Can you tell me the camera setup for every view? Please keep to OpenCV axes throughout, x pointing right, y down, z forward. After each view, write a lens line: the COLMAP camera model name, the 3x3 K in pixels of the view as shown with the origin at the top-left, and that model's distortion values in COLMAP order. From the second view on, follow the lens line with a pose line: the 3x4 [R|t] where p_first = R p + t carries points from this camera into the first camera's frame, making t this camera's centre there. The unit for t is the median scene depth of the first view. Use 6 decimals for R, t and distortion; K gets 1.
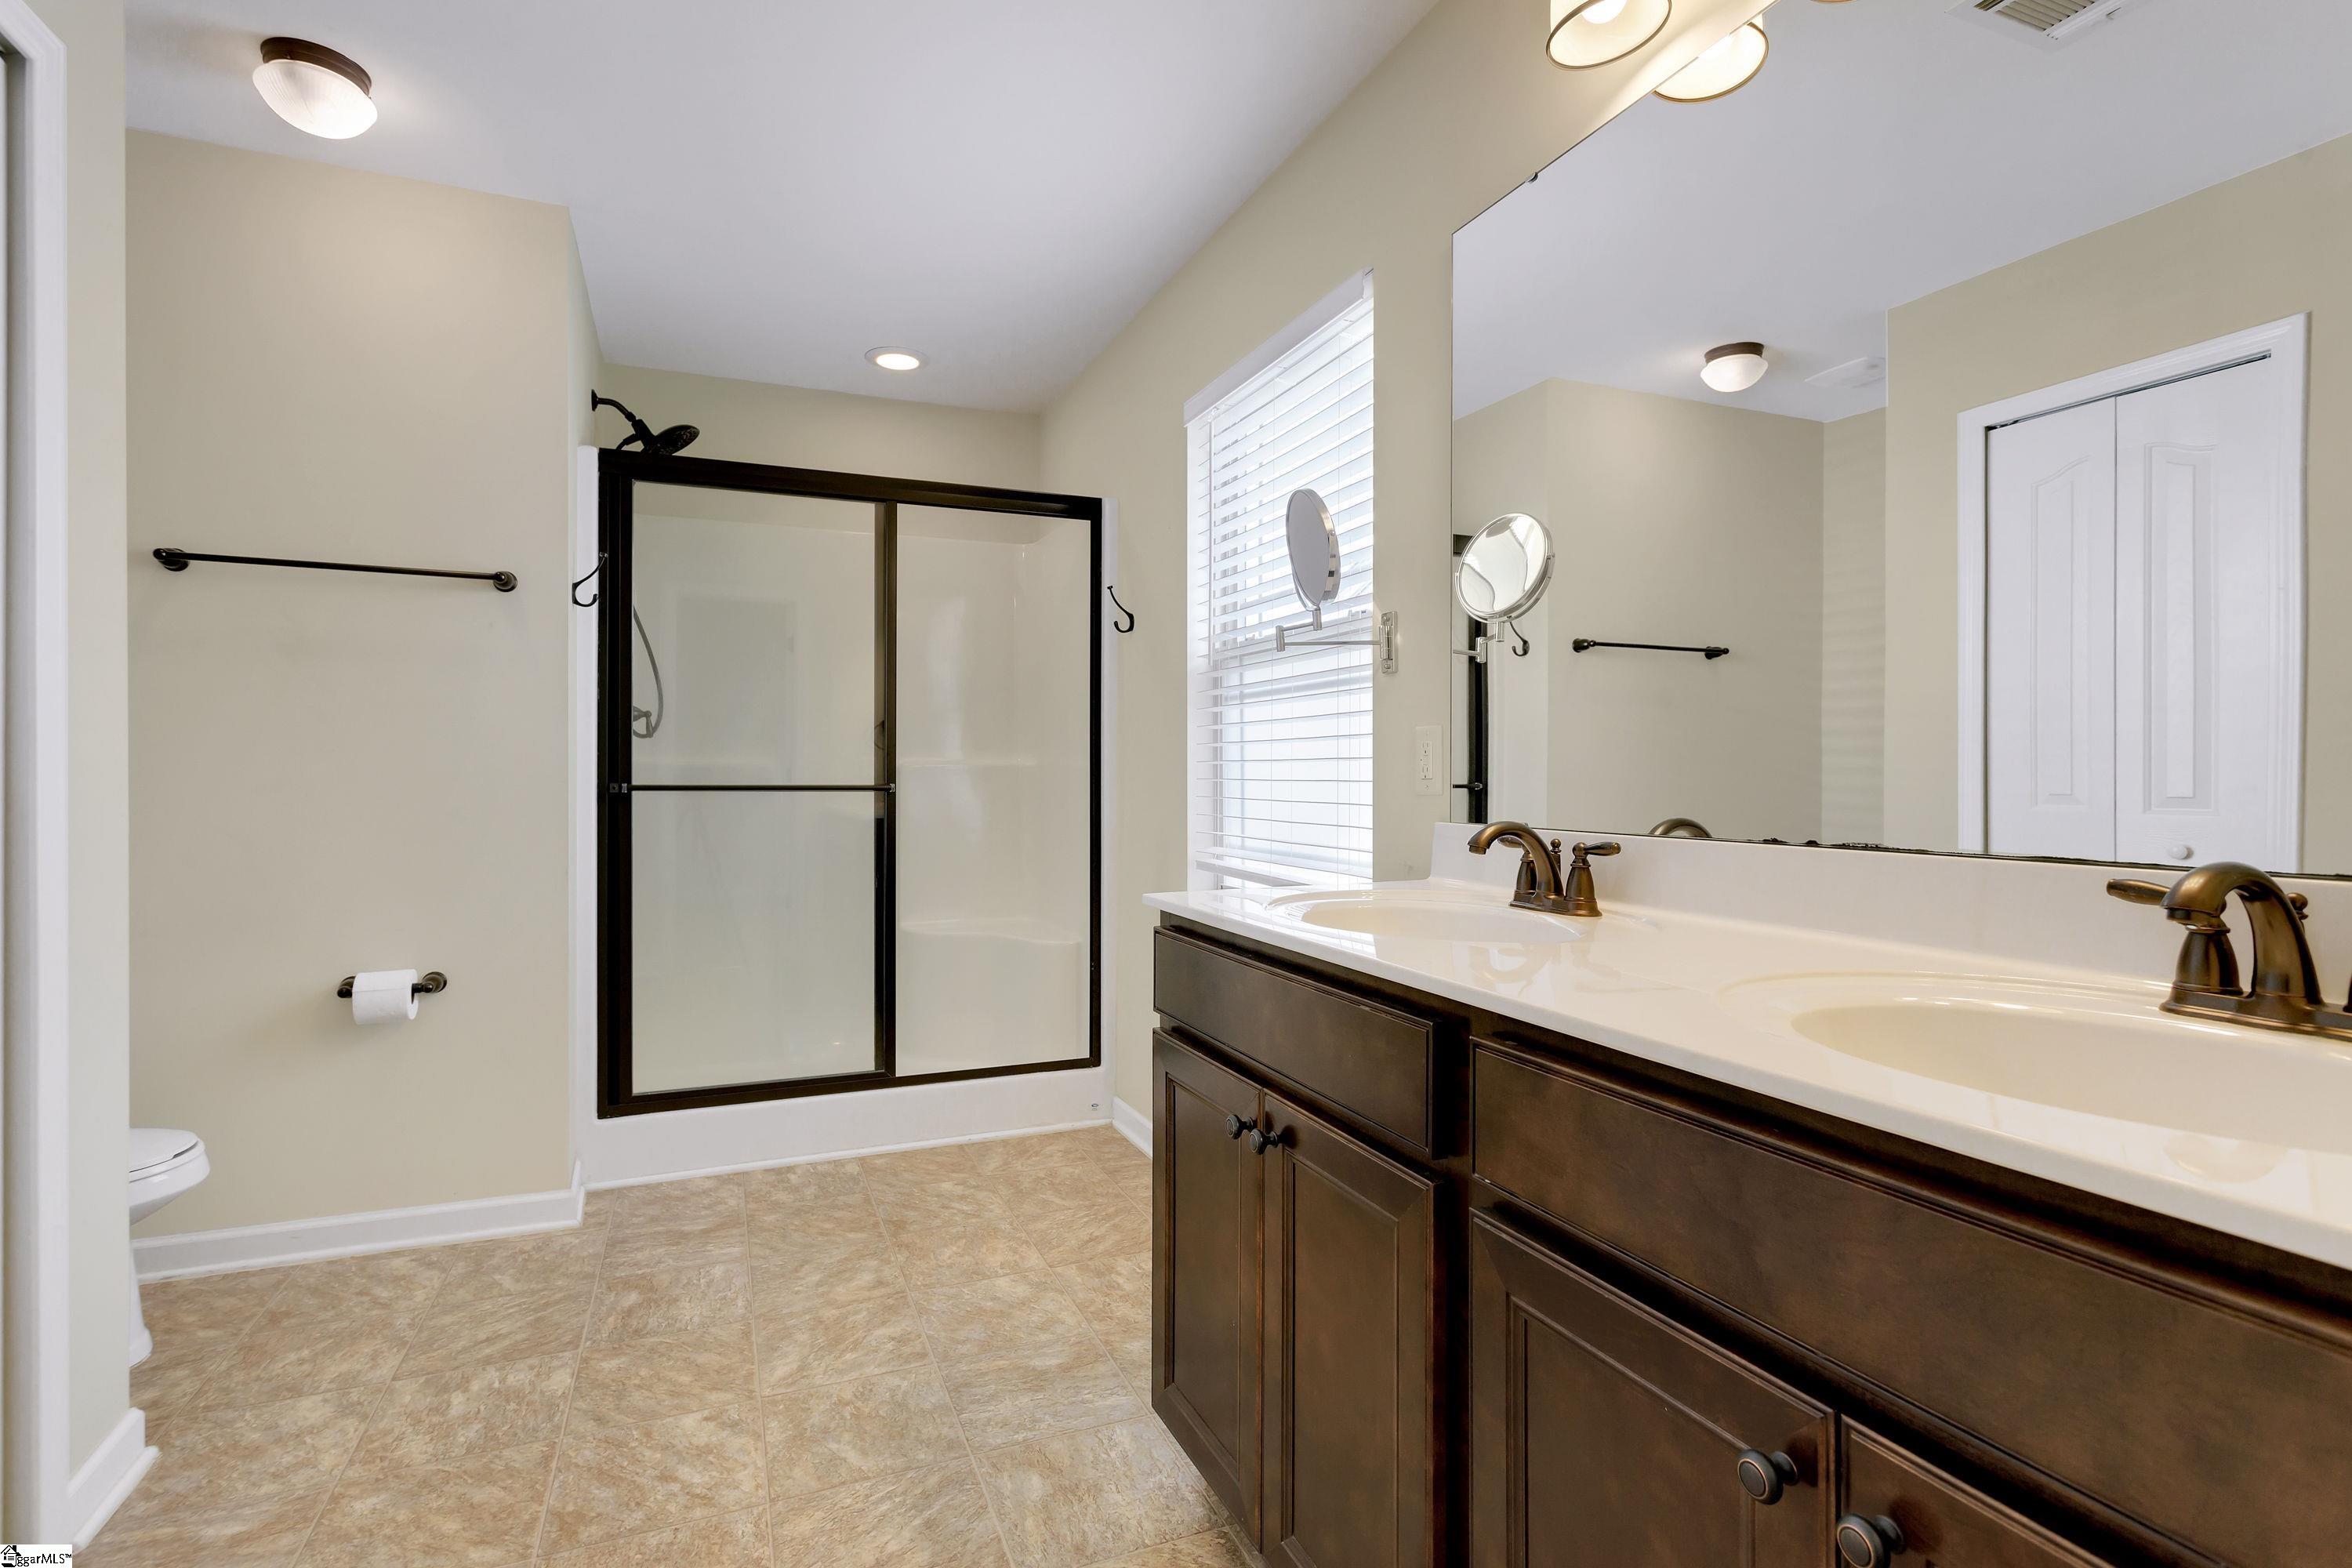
lens RADIAL K [[1117.6, 0, 1160.0], [0, 1117.6, 779.0], [0, 0, 1]] dist [0.000756, 0.001534]
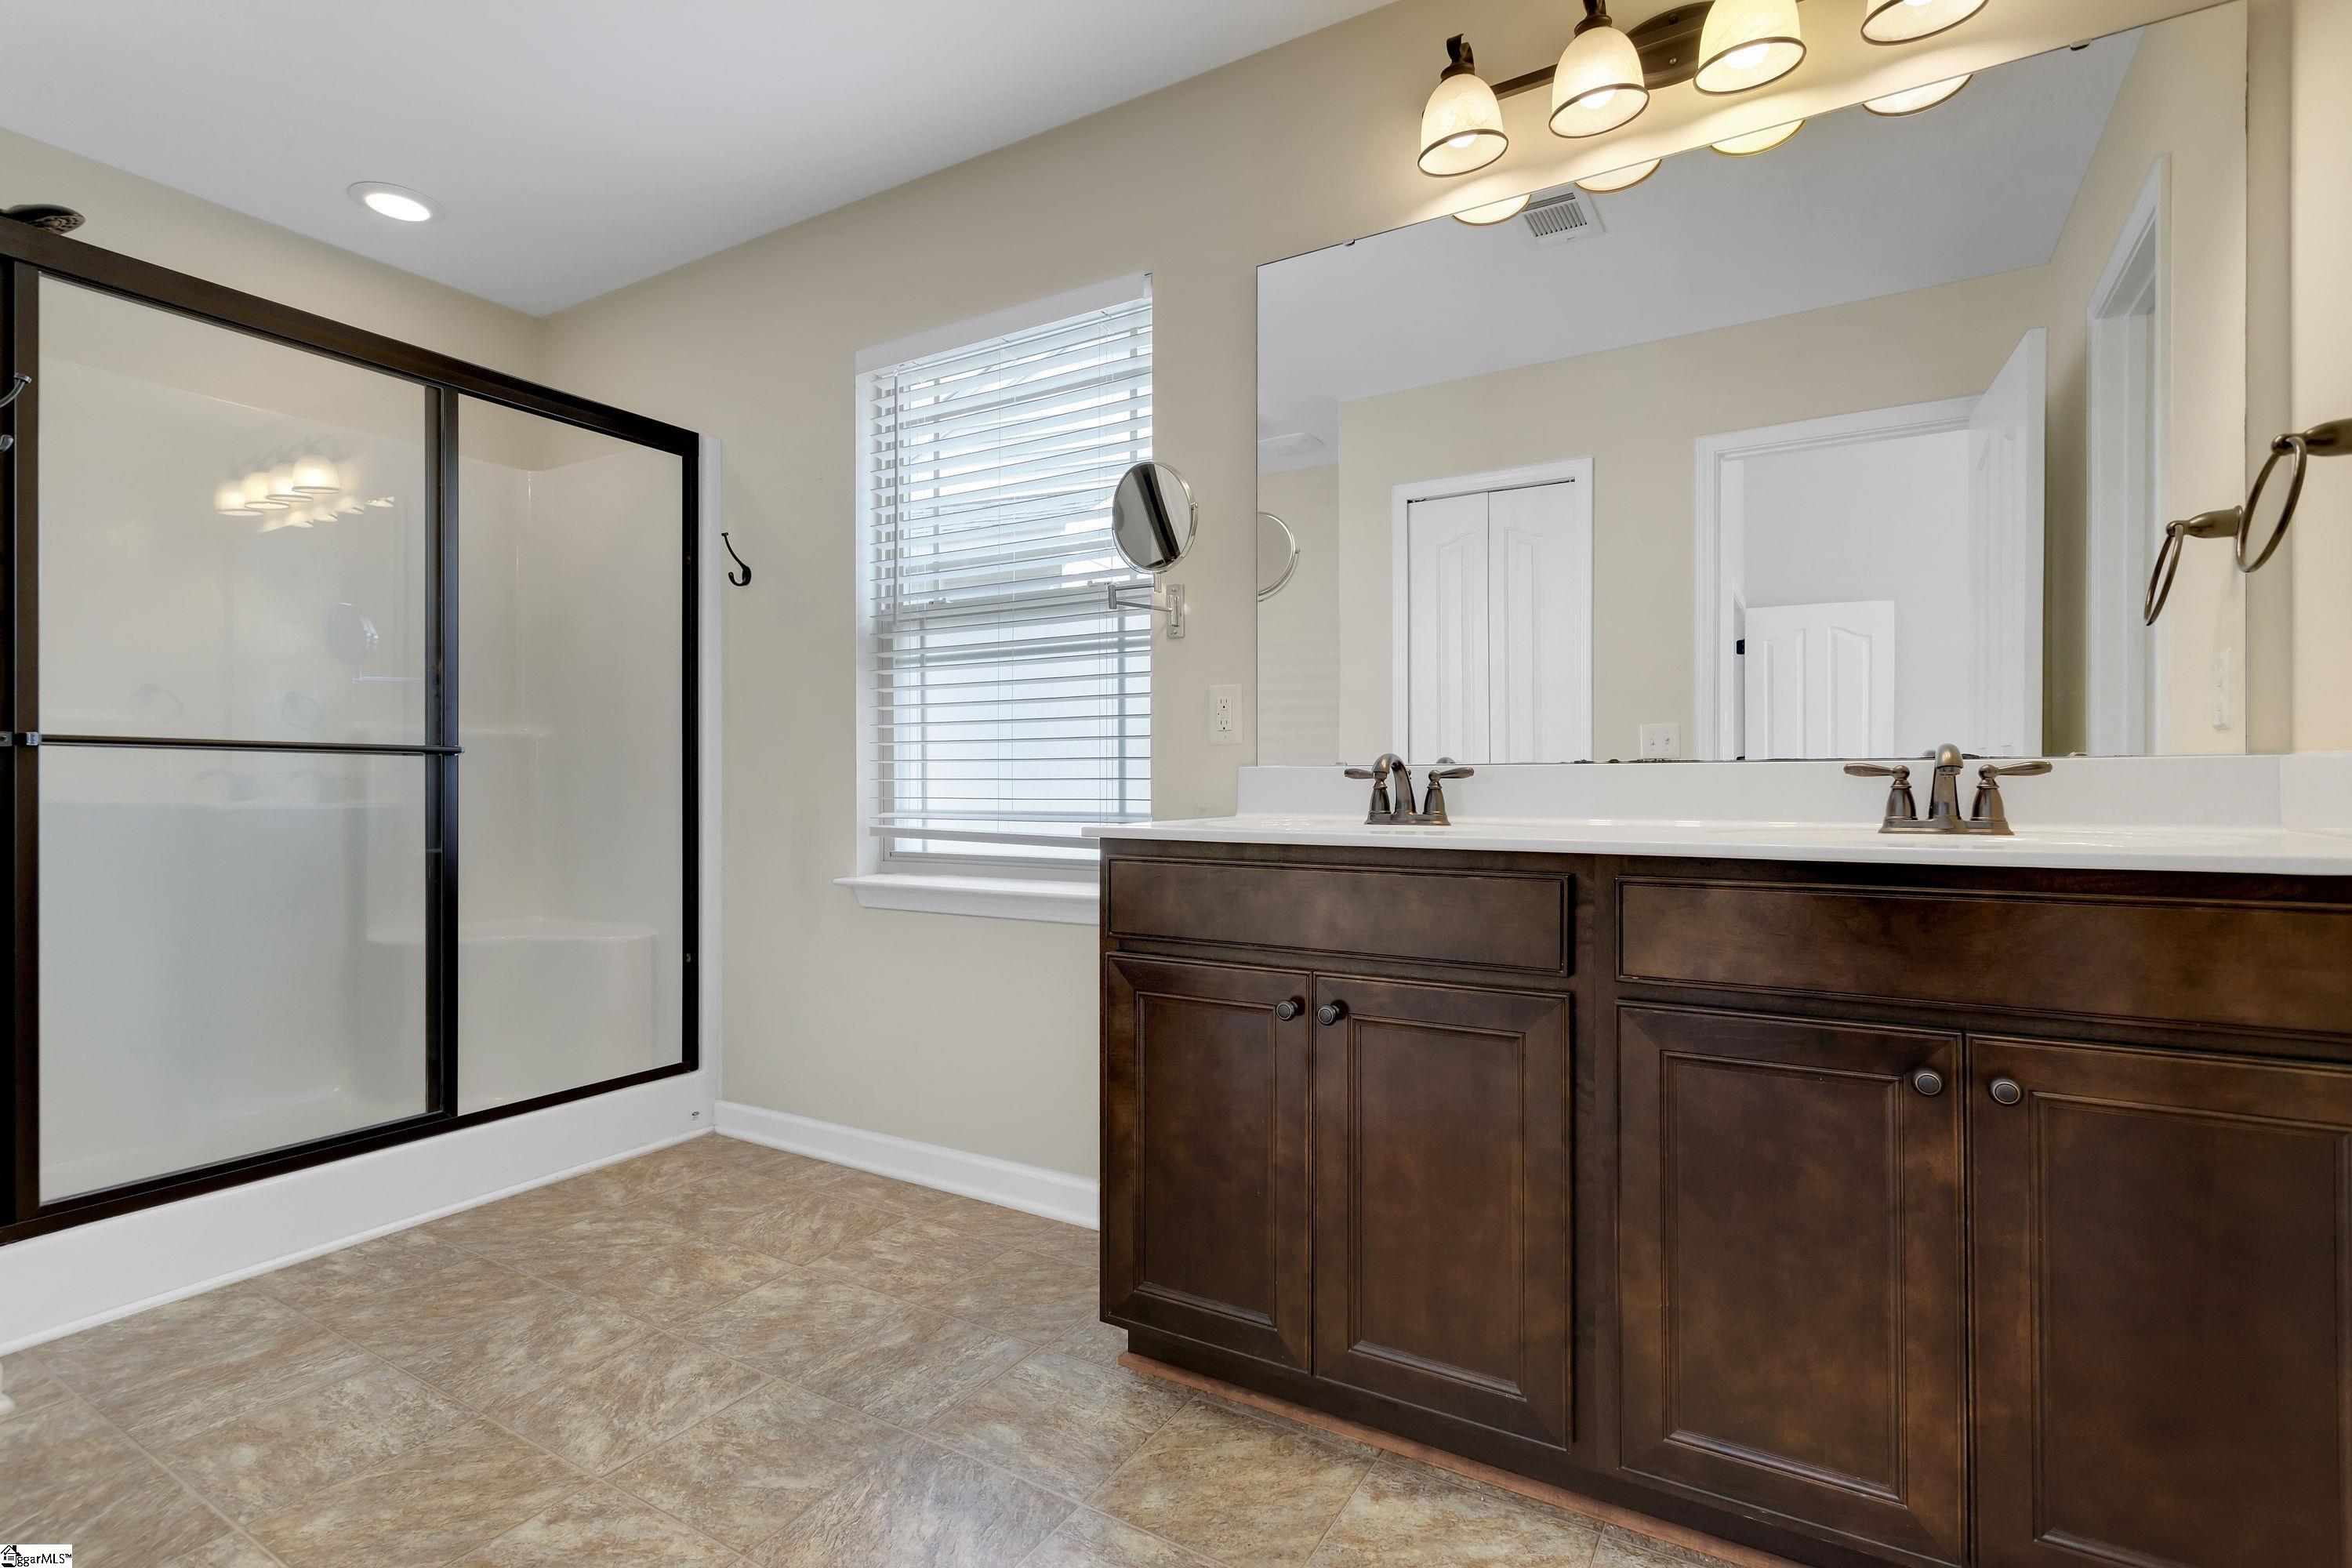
lens RADIAL K [[1117.6, 0, 1160.0], [0, 1117.6, 779.0], [0, 0, 1]] dist [0.000756, 0.001534]
pose [[0.806204, -0.000499, 0.591638, -0.357893], [0.004774, 0.999973, -0.005662, 0.040414], [-0.591619, 0.007389, 0.806184, 0.077503]]
